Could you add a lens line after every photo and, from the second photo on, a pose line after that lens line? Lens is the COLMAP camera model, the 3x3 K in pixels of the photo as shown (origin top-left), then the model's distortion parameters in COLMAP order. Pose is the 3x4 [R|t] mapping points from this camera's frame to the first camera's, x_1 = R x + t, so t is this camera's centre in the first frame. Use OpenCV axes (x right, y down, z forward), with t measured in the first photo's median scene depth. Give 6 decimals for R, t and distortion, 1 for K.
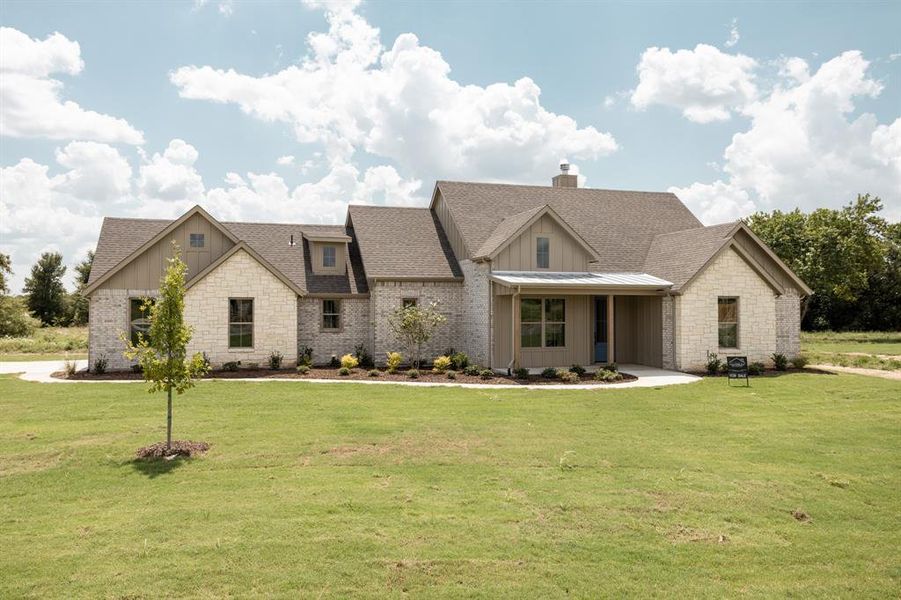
lens RADIAL K [[642.0, 0, 450.5], [0, 642.0, 300.0], [0, 0, 1]] dist [-0.002372, -0.000358]
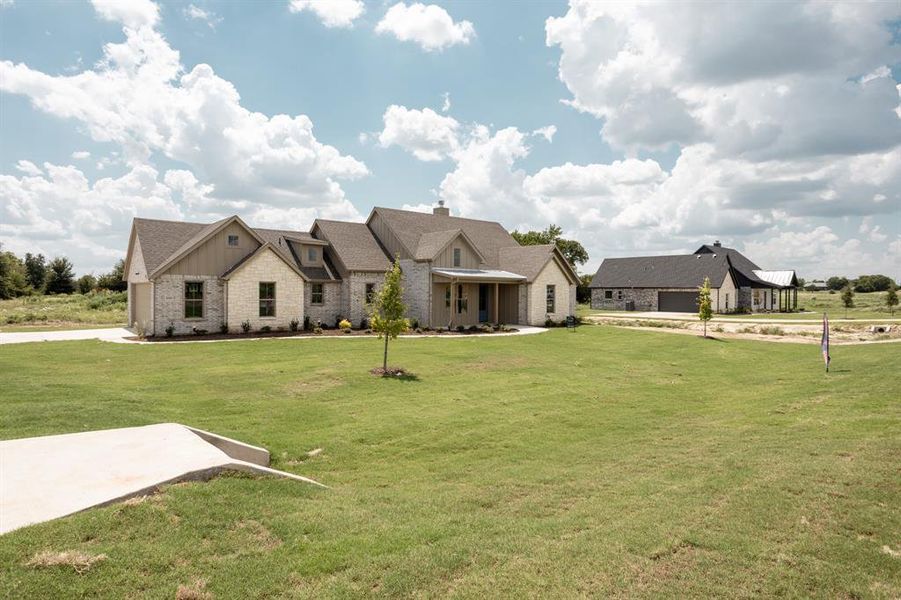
lens RADIAL K [[476.4, 0, 443.0], [0, 476.4, 296.4], [0, 0, 1]] dist [-0.055920, 0.038590]
pose [[0.914937, 0.001518, 0.403594, -0.356073], [-0.012820, 0.999598, 0.025303, -0.002633], [-0.403393, -0.028325, 0.914588, -0.114751]]
